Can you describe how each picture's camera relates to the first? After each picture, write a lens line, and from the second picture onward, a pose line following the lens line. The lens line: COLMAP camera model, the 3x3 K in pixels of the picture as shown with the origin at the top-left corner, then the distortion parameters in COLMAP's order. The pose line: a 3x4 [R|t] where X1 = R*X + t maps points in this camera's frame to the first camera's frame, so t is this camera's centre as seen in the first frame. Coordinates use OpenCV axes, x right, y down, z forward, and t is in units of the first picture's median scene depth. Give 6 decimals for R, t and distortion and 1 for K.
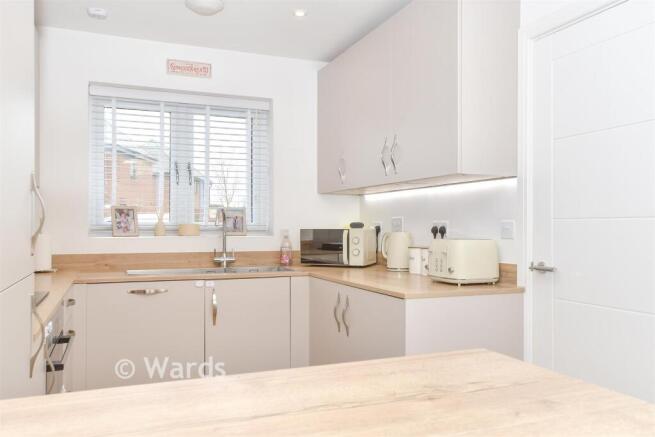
lens RADIAL K [[544.9, 0, 327.0], [0, 544.9, 219.0], [0, 0, 1]] dist [-0.014732, -0.001704]
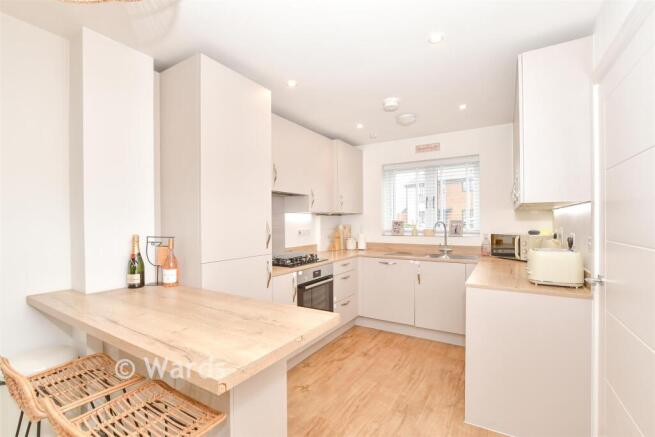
lens RADIAL K [[291.1, 0, 327.4], [0, 291.1, 221.2], [0, 0, 1]] dist [0.001762, 0.000169]
pose [[0.595248, -0.004643, -0.803529, 0.361195], [0.019449, 0.999774, 0.008630, -0.036287], [0.803307, -0.020765, 0.595204, 0.106984]]
